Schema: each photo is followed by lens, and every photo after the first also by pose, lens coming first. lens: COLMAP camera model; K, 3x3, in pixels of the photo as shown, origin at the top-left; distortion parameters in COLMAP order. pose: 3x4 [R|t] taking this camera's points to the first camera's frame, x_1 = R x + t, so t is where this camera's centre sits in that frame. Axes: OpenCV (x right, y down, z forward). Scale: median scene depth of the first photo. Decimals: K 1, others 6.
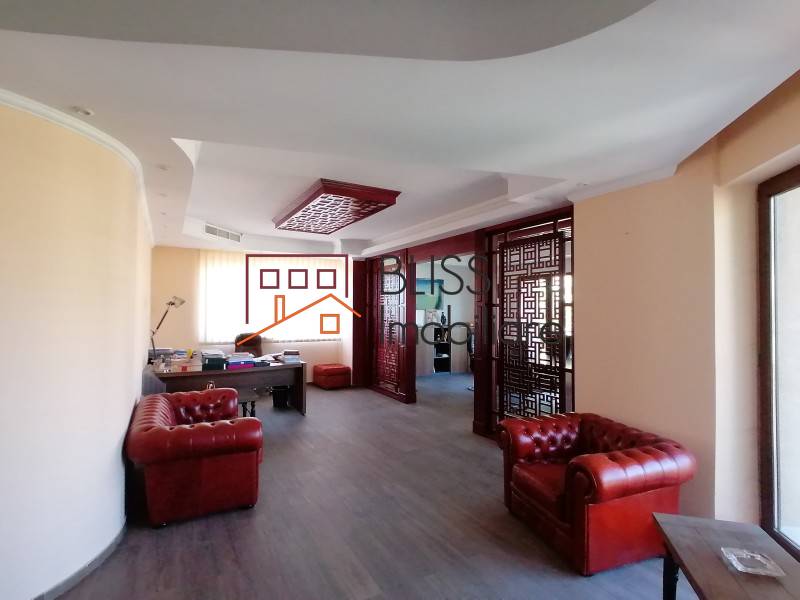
lens RADIAL K [[398.3, 0, 403.3], [0, 398.3, 304.4], [0, 0, 1]] dist [-0.008143, -0.000716]
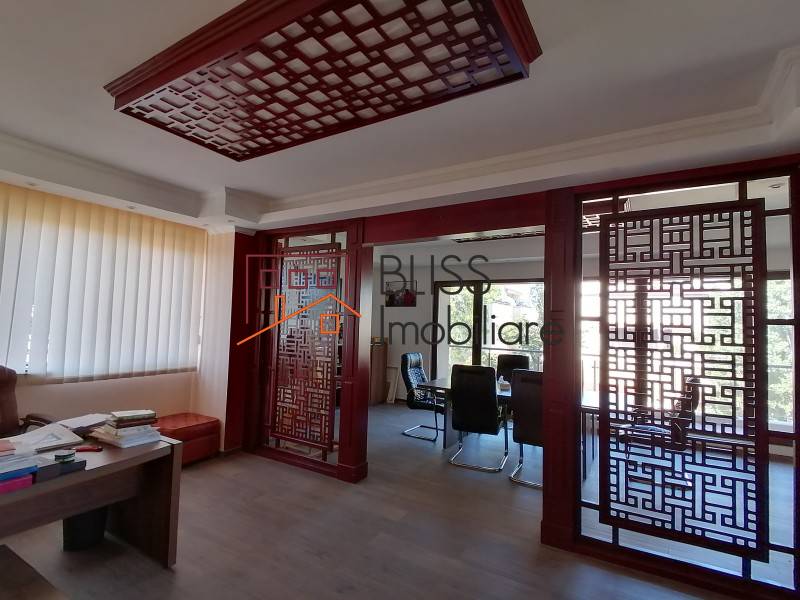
lens RADIAL K [[398.3, 0, 396.1], [0, 398.3, 304.5], [0, 0, 1]] dist [-0.008143, -0.000716]
pose [[0.879958, 0.036689, 0.473633, -0.259910], [-0.027671, 0.999279, -0.025998, 0.003968], [-0.474245, 0.009771, 0.880338, 0.539902]]
